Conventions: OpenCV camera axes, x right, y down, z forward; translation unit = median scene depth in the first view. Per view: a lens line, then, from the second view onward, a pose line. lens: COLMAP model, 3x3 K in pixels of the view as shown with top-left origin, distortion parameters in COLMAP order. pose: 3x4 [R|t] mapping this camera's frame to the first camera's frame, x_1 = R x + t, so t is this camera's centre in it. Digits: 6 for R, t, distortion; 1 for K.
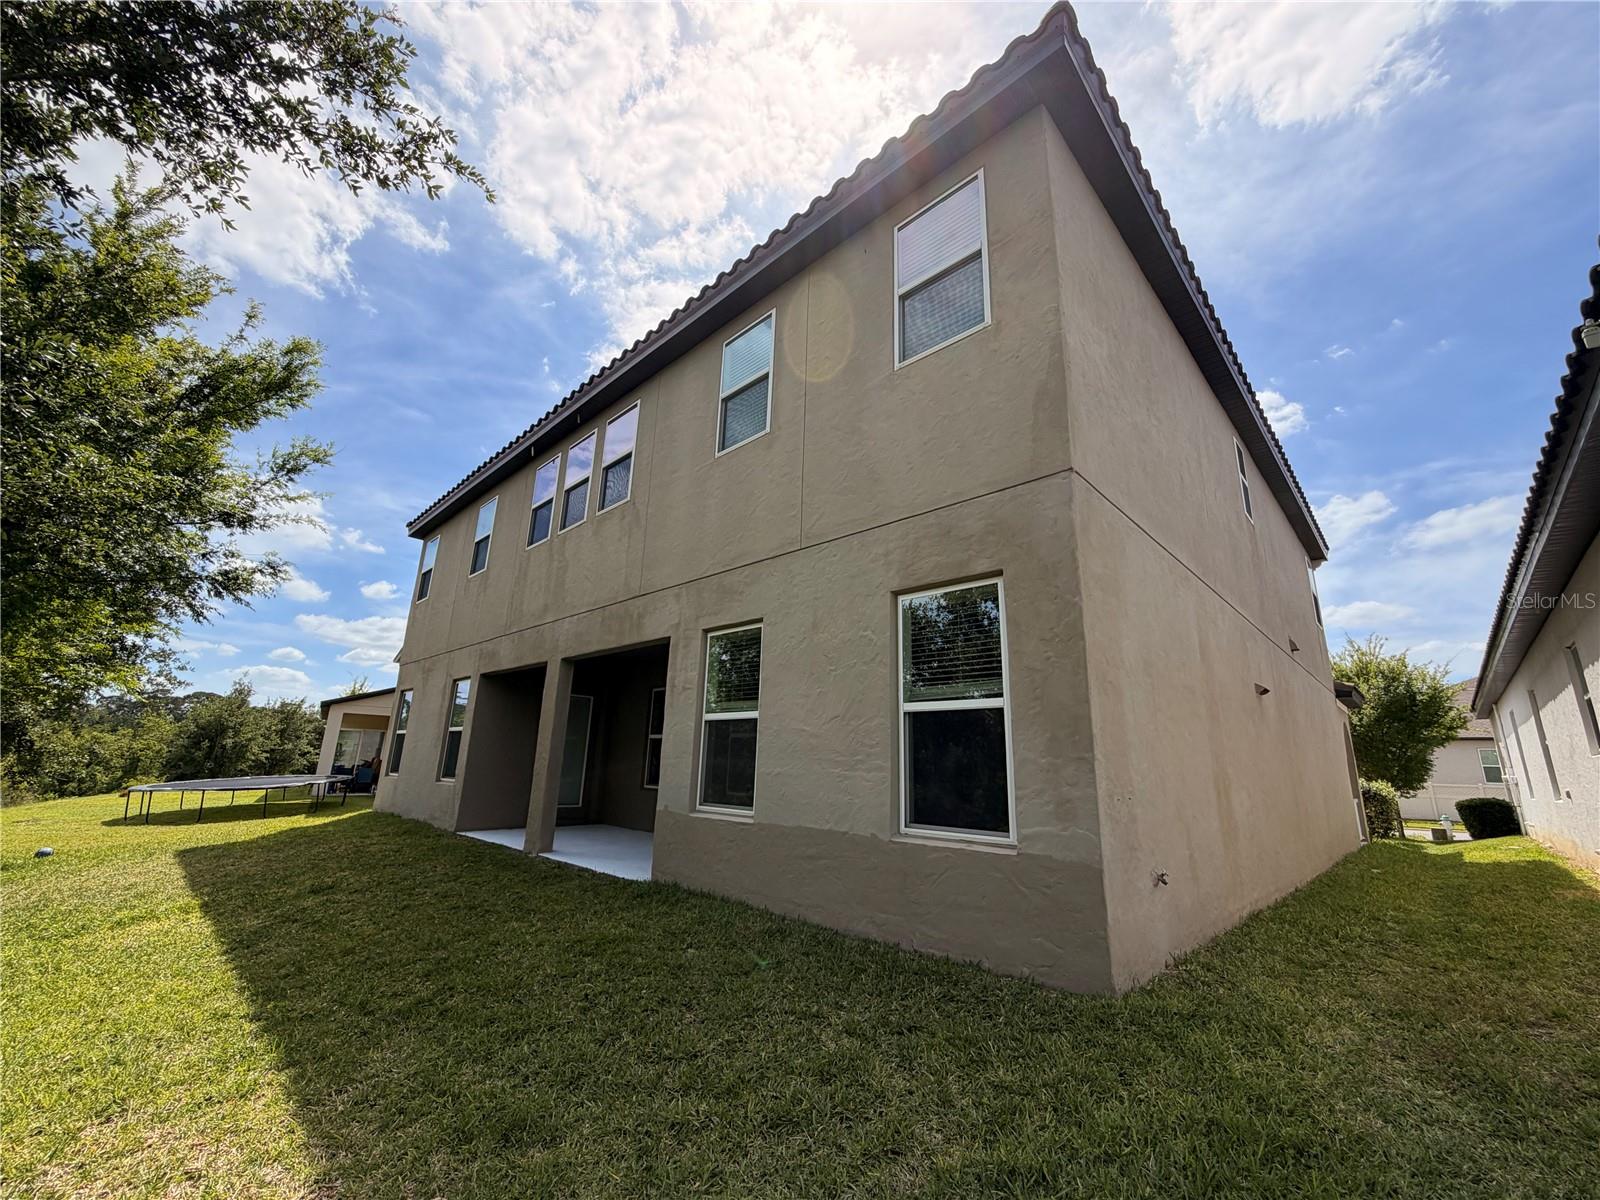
lens RADIAL K [[632.7, 0, 810.9], [0, 632.7, 605.9], [0, 0, 1]] dist [0.002478, -0.000092]
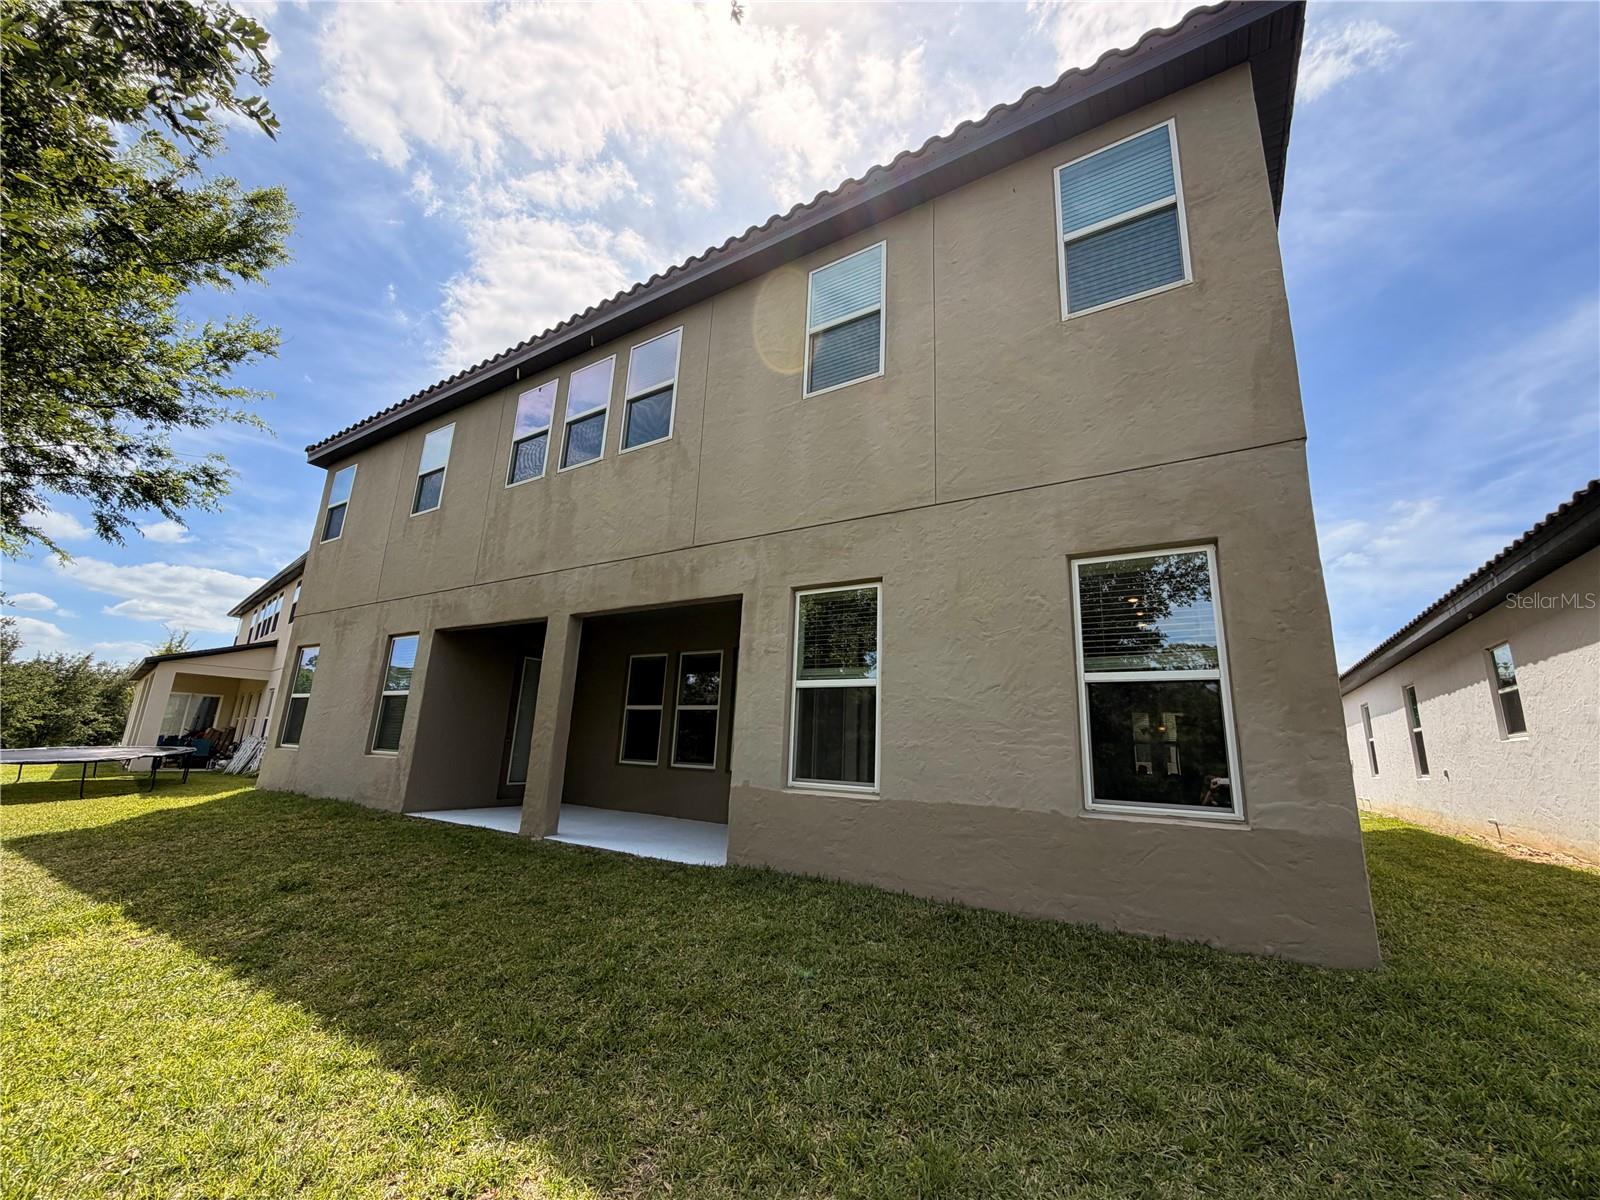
lens RADIAL K [[632.7, 0, 809.7], [0, 632.7, 604.7], [0, 0, 1]] dist [0.002478, -0.000092]
pose [[0.979144, 0.052247, 0.196336, -0.321052], [-0.058531, 0.997938, 0.026340, 0.036393], [-0.194555, -0.037282, 0.980183, 0.112569]]
